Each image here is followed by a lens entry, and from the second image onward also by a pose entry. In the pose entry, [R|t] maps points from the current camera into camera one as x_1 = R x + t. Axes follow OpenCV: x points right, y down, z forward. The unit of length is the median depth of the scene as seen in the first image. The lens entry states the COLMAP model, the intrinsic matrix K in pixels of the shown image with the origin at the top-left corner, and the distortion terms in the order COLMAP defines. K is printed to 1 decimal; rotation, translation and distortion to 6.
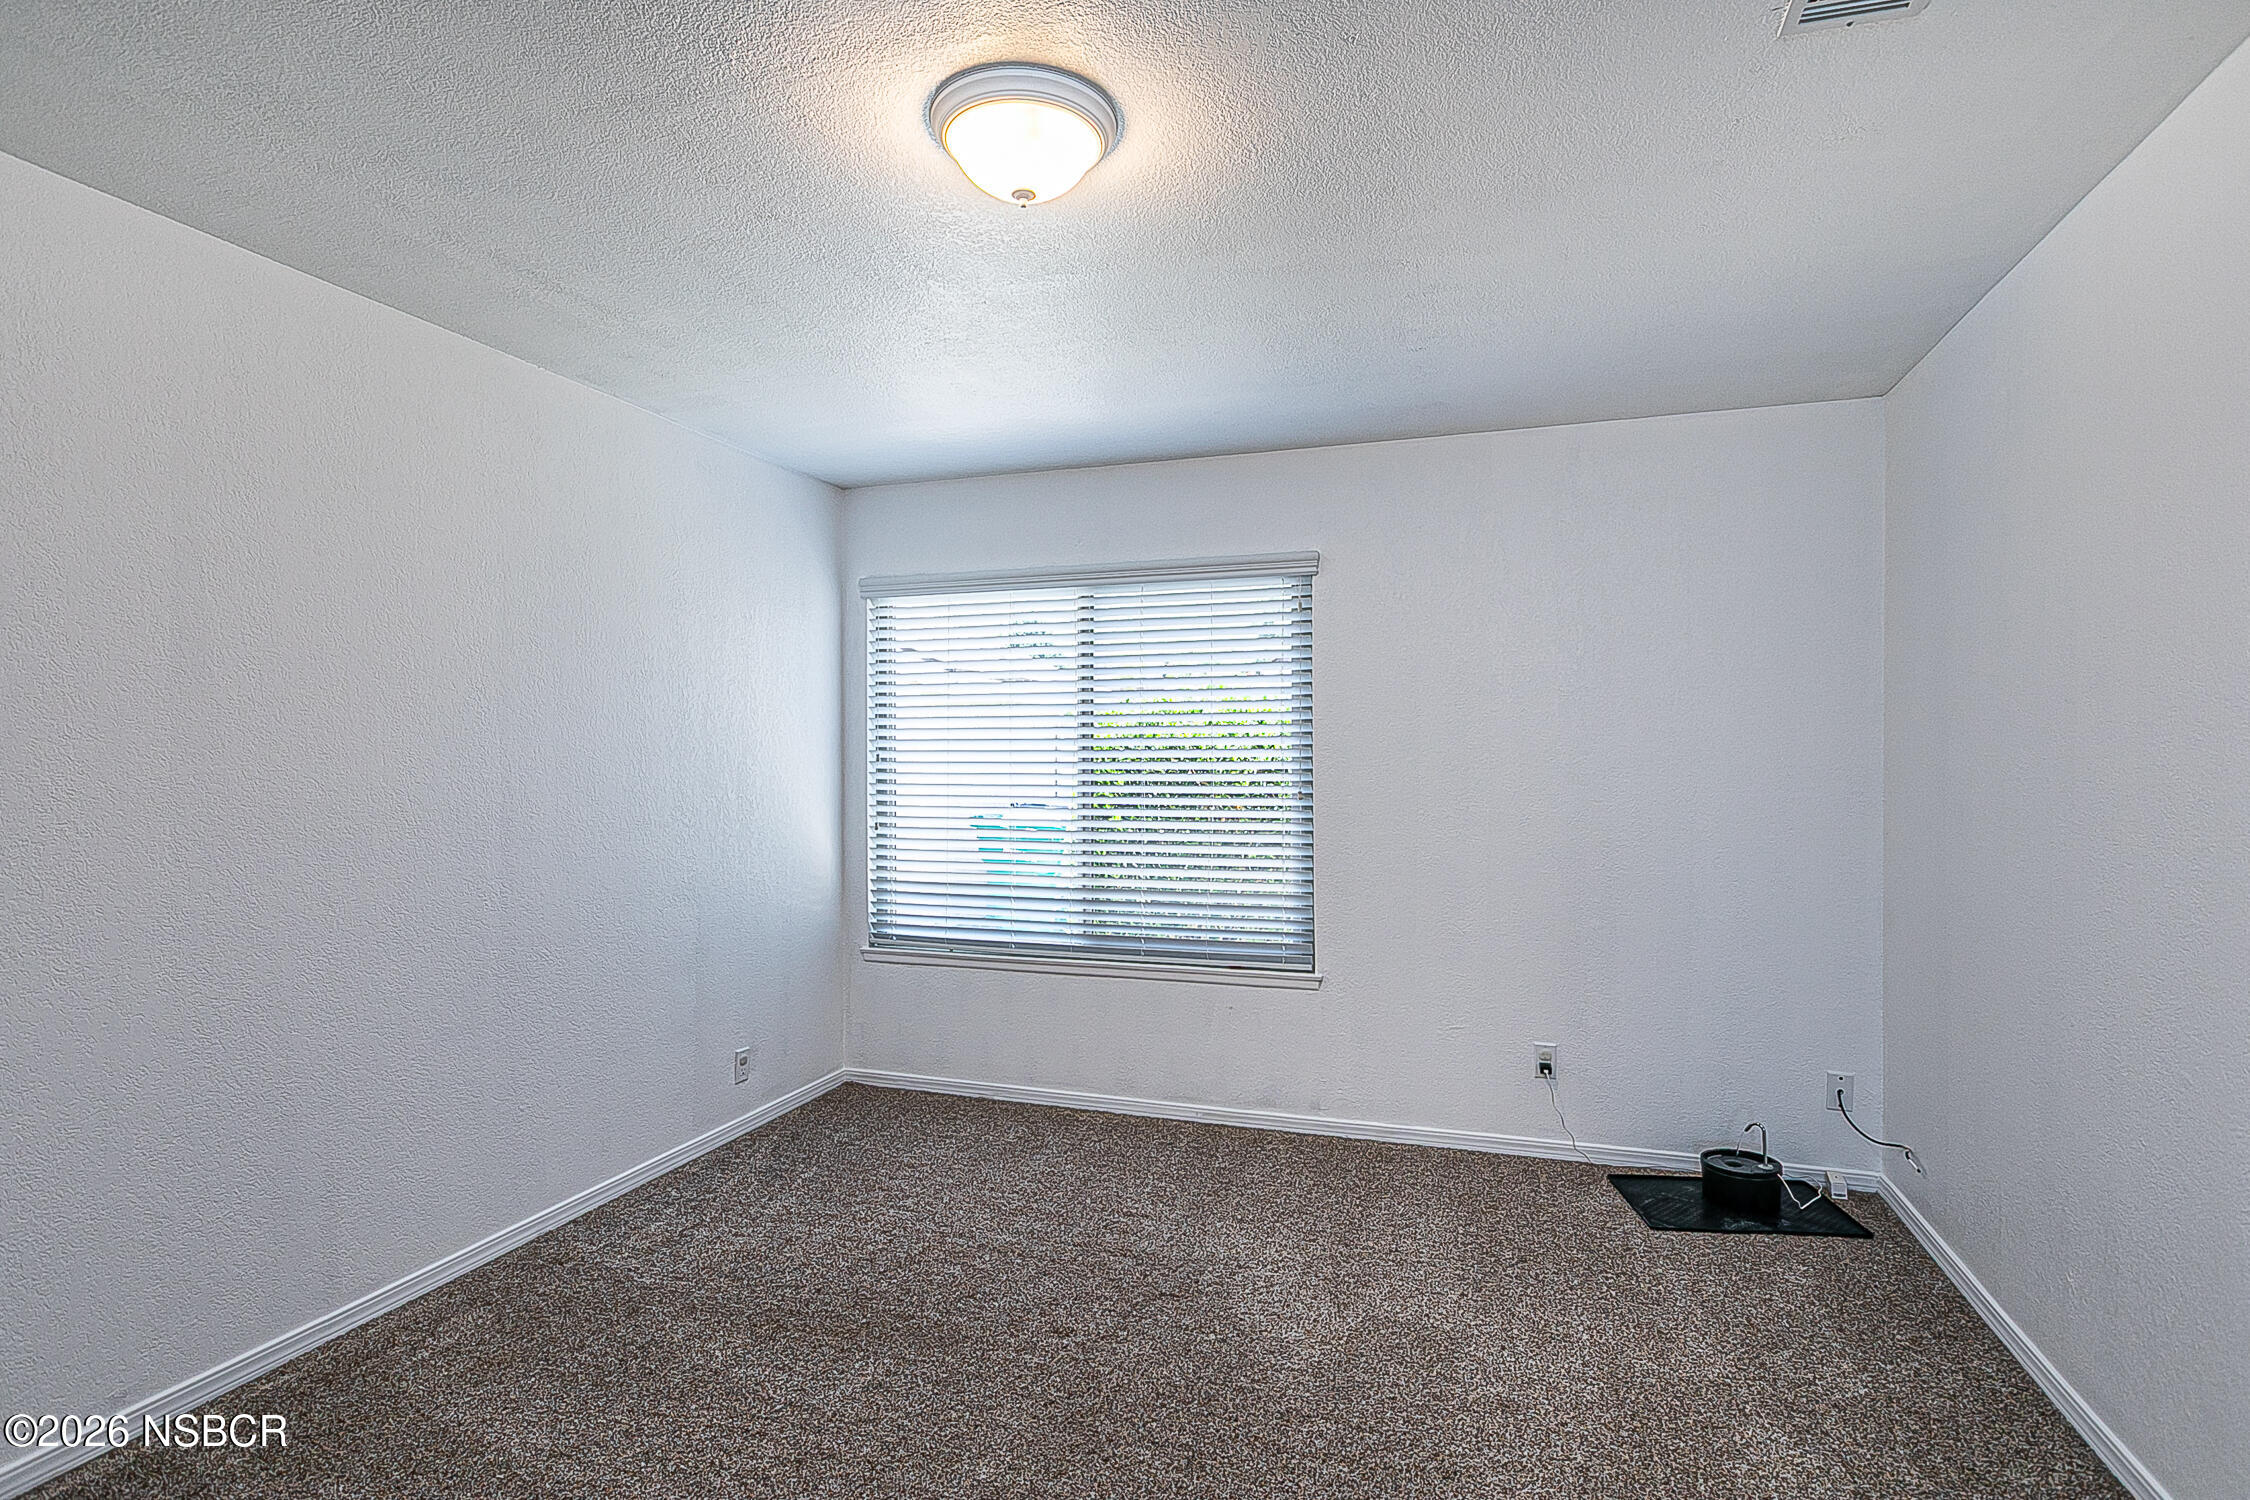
lens RADIAL K [[1124.8, 0, 1123.6], [0, 1124.8, 759.0], [0, 0, 1]] dist [-0.001459, -0.000246]
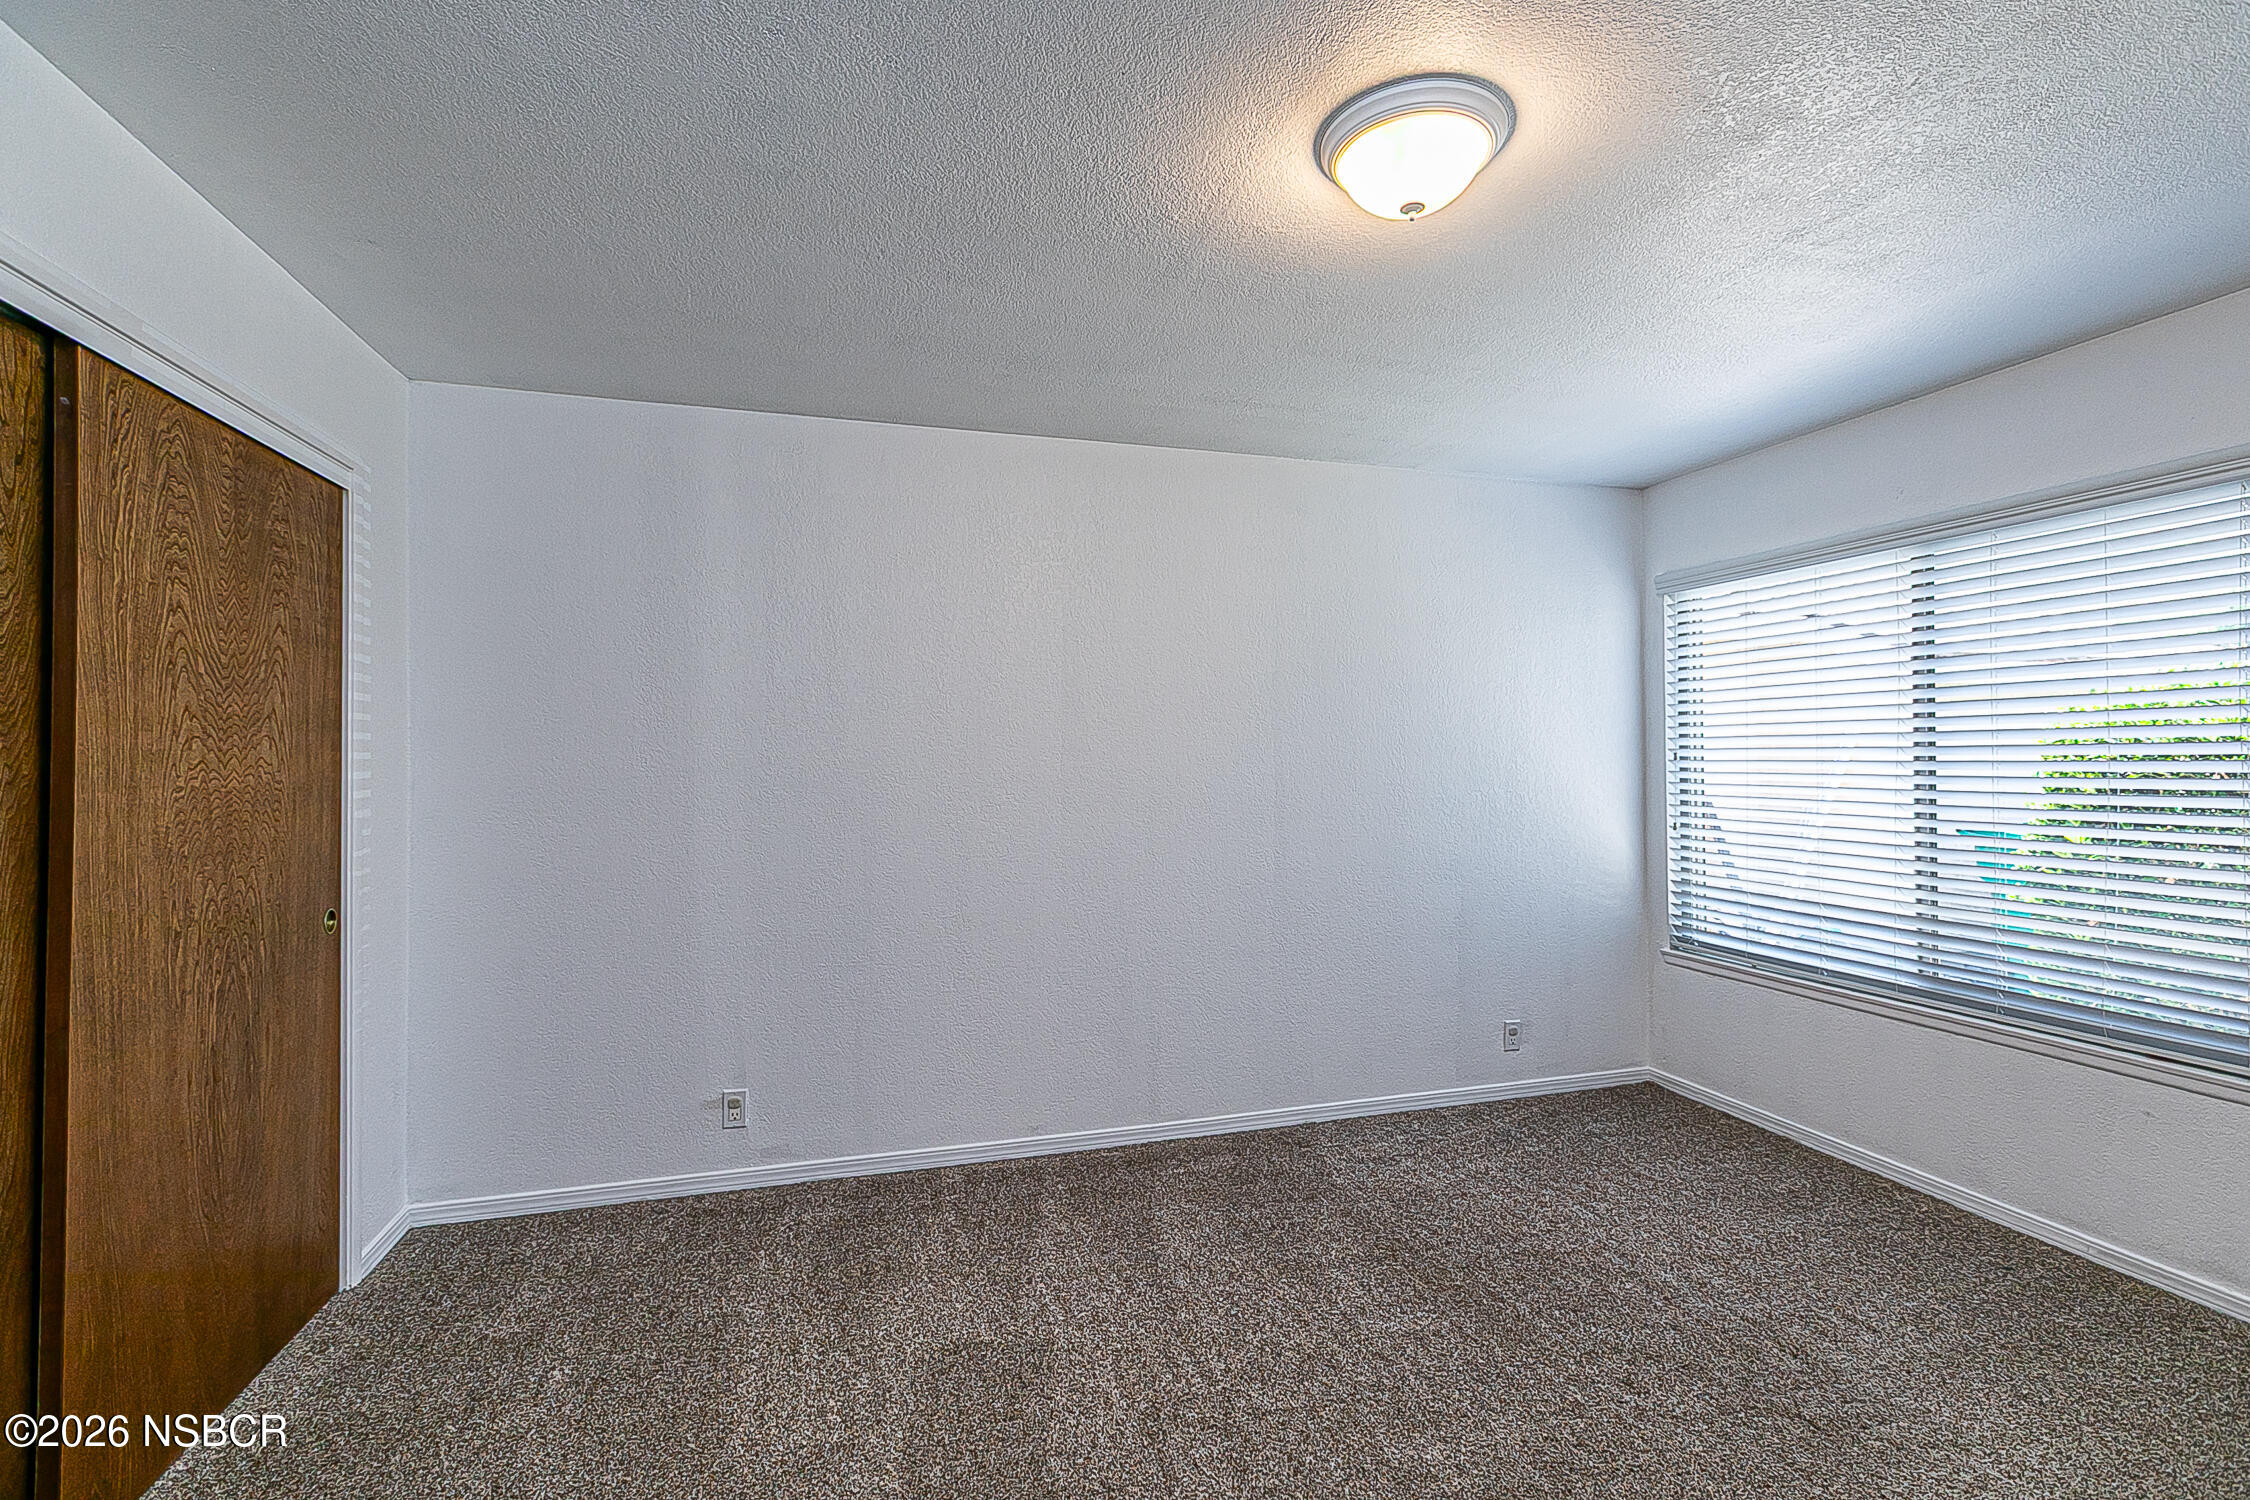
lens RADIAL K [[986.7, 0, 1115.8], [0, 986.7, 750.7], [0, 0, 1]] dist [0.003990, -0.003627]
pose [[0.574348, -0.006206, -0.818588, 0.216092], [0.001117, 0.999976, -0.006797, -0.000705], [0.818611, 0.002990, 0.574341, 0.116748]]
